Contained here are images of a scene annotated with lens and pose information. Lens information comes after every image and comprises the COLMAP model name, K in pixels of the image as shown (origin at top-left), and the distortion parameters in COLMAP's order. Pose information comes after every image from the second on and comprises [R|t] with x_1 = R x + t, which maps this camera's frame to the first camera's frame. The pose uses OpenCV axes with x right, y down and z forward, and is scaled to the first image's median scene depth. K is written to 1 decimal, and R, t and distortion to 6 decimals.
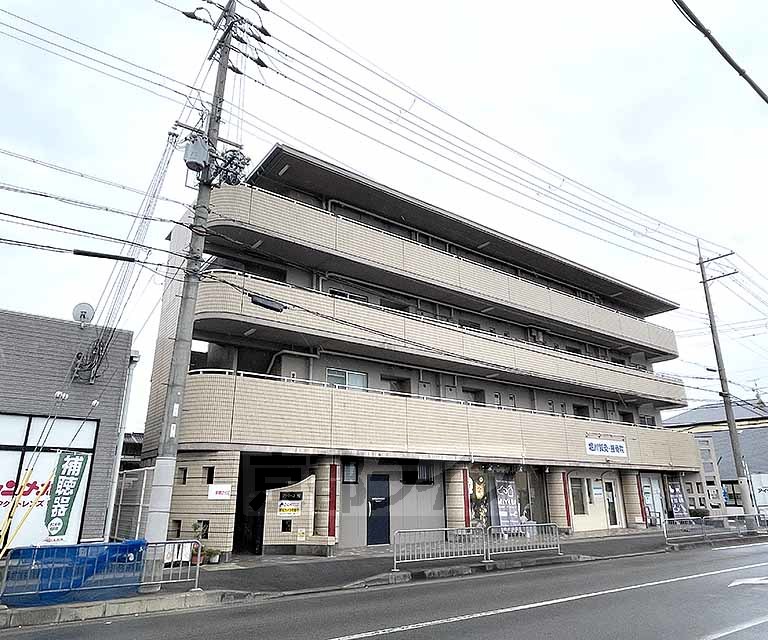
lens RADIAL K [[550.0, 0, 386.8], [0, 550.0, 314.4], [0, 0, 1]] dist [-0.007428, -0.008645]
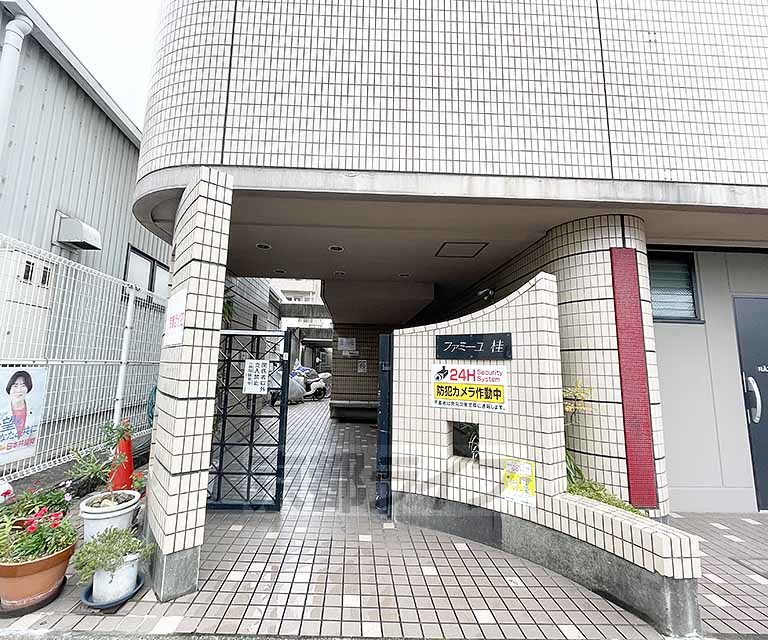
lens RADIAL K [[353.7, 0, 362.4], [0, 353.7, 314.3], [0, 0, 1]] dist [-0.003294, -0.000992]
pose [[0.818987, -0.053917, -0.571273, -0.076428], [0.151264, 0.980647, 0.124301, 0.190786], [0.553515, -0.188214, 0.811293, 0.554686]]
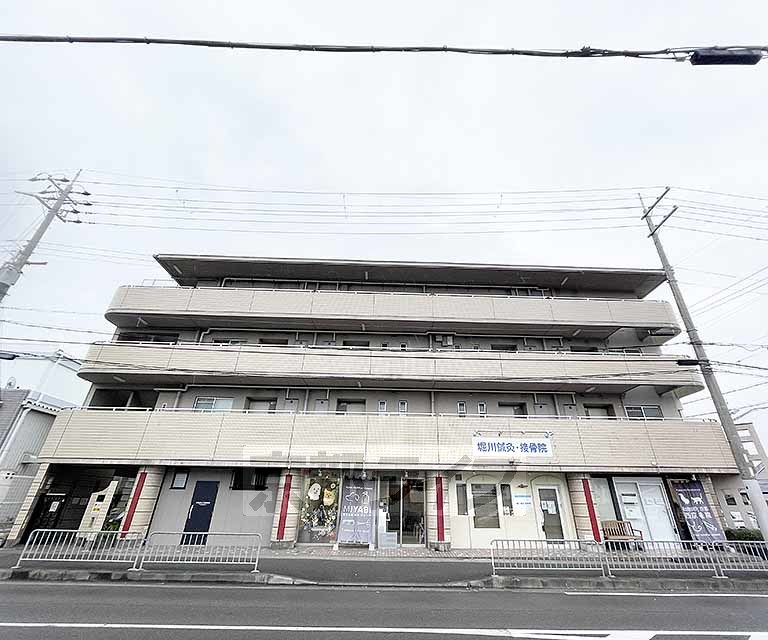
lens RADIAL K [[353.7, 0, 386.2], [0, 353.7, 323.5], [0, 0, 1]] dist [-0.003294, -0.000992]
pose [[0.817839, -0.249585, -0.518504, 0.628310], [0.166398, 0.965124, -0.202106, 0.144936], [0.550863, 0.079012, 0.830847, 0.439413]]
